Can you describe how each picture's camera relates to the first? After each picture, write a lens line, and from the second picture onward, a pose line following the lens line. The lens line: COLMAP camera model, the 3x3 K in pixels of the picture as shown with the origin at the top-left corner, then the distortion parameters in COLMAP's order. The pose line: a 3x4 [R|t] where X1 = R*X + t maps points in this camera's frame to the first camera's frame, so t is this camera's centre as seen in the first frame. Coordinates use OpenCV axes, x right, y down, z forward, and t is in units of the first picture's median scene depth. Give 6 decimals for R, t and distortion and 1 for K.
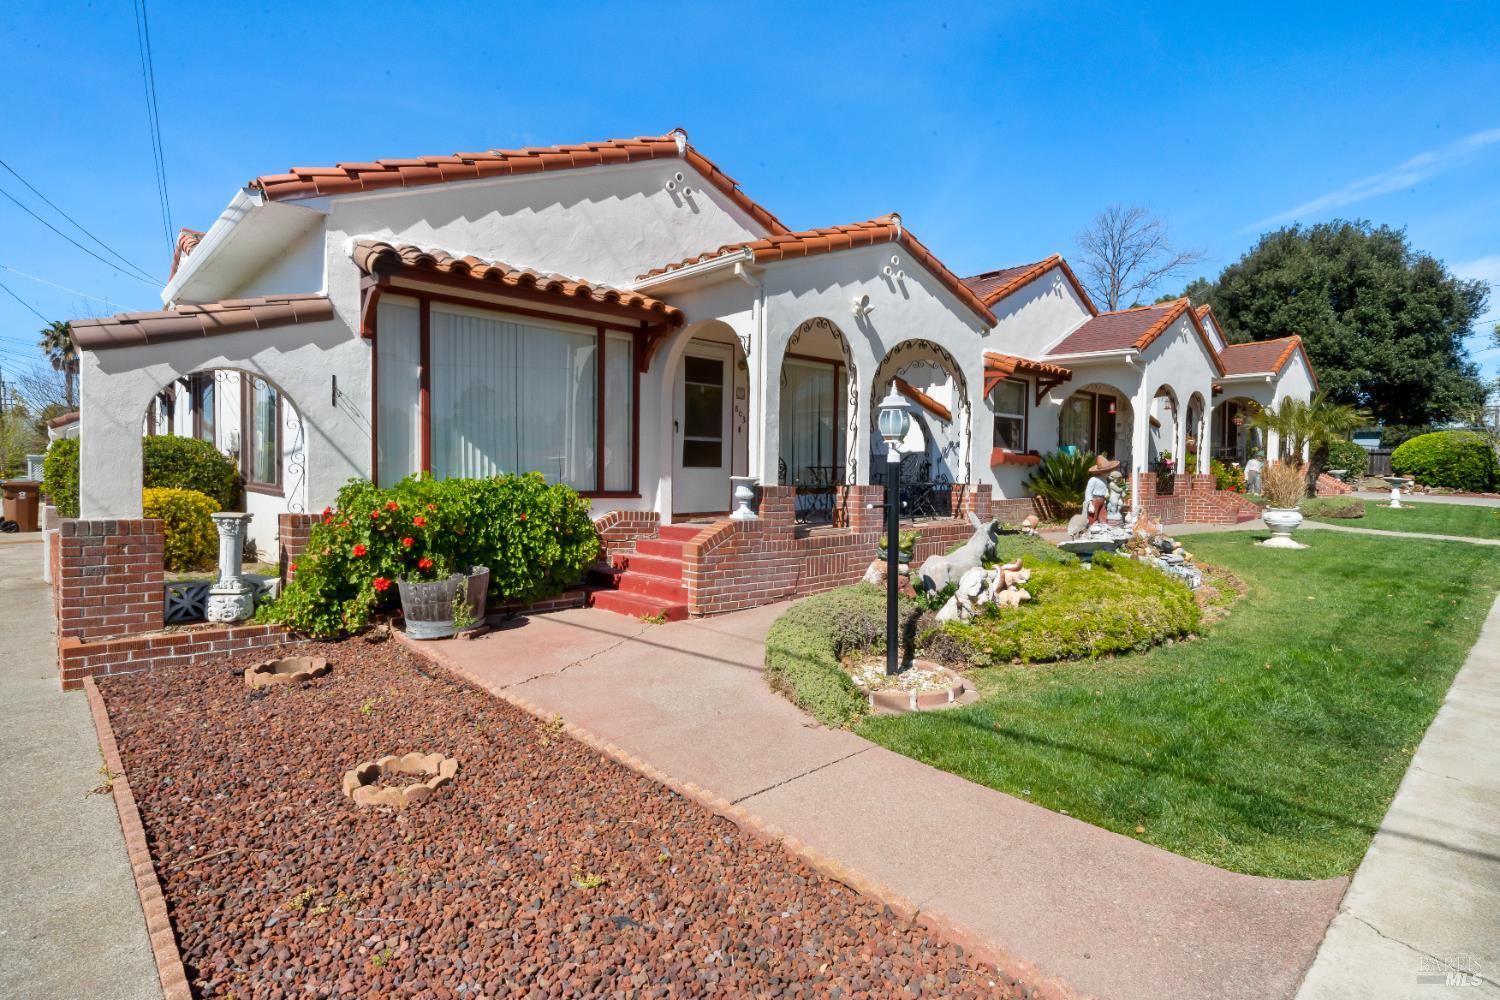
lens RADIAL K [[746.9, 0, 749.3], [0, 746.9, 499.6], [0, 0, 1]] dist [-0.000417, -0.000013]
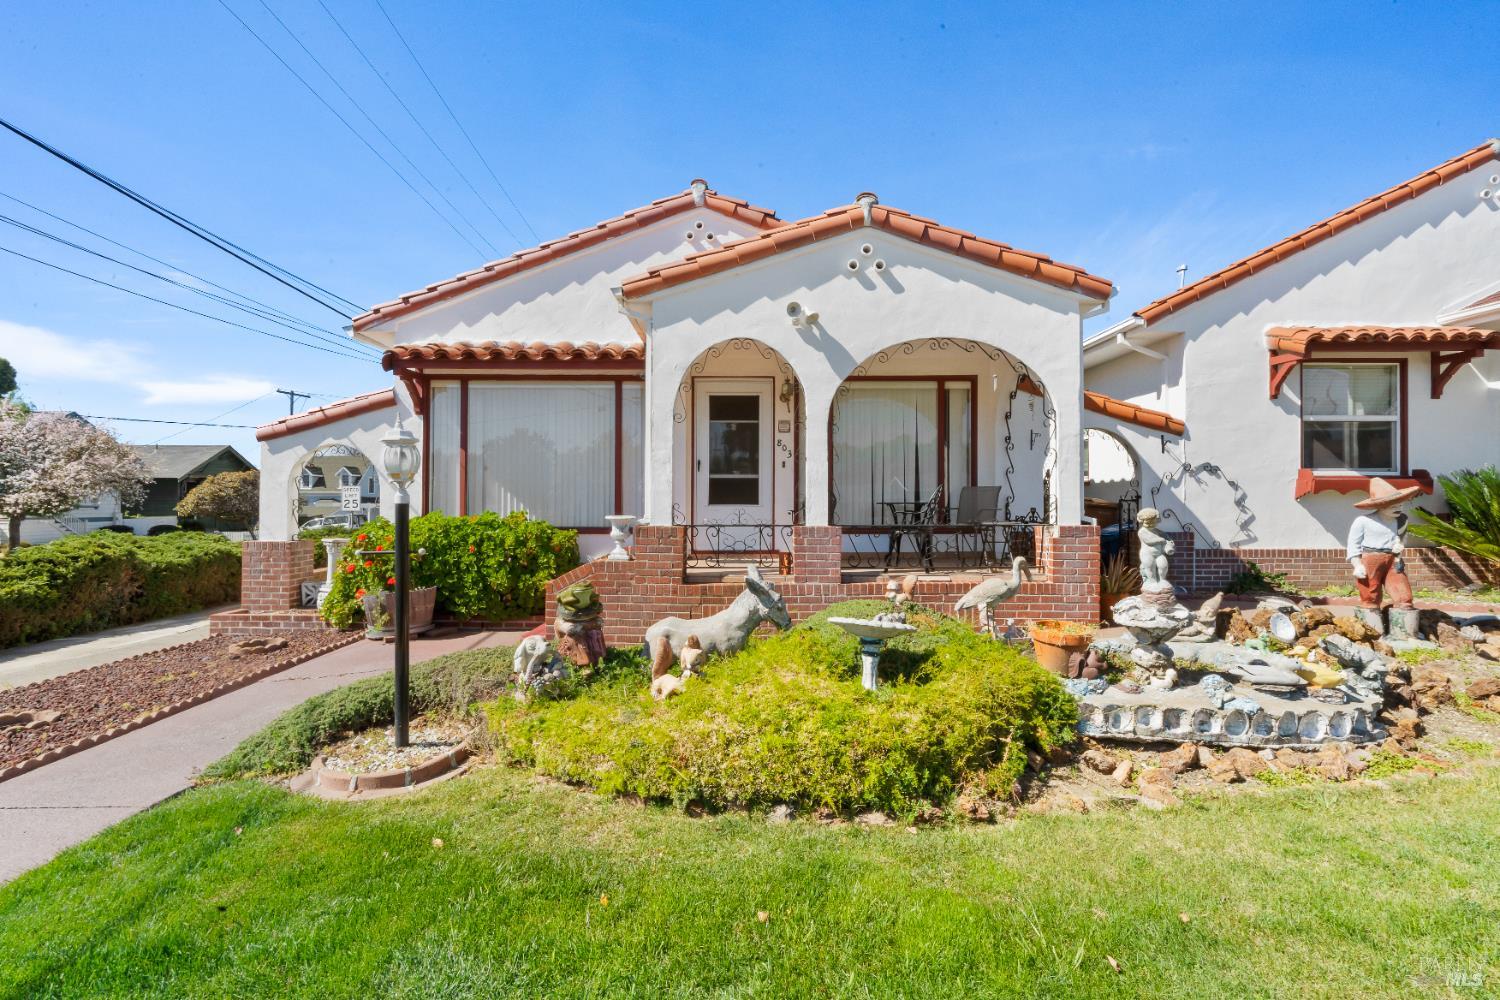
lens RADIAL K [[658.8, 0, 753.7], [0, 658.8, 499.3], [0, 0, 1]] dist [-0.000414, -0.000574]
pose [[0.739382, -0.011148, -0.673194, 0.664803], [-0.018540, 0.999147, -0.036909, -0.022754], [0.673031, 0.039771, 0.738544, 0.452295]]
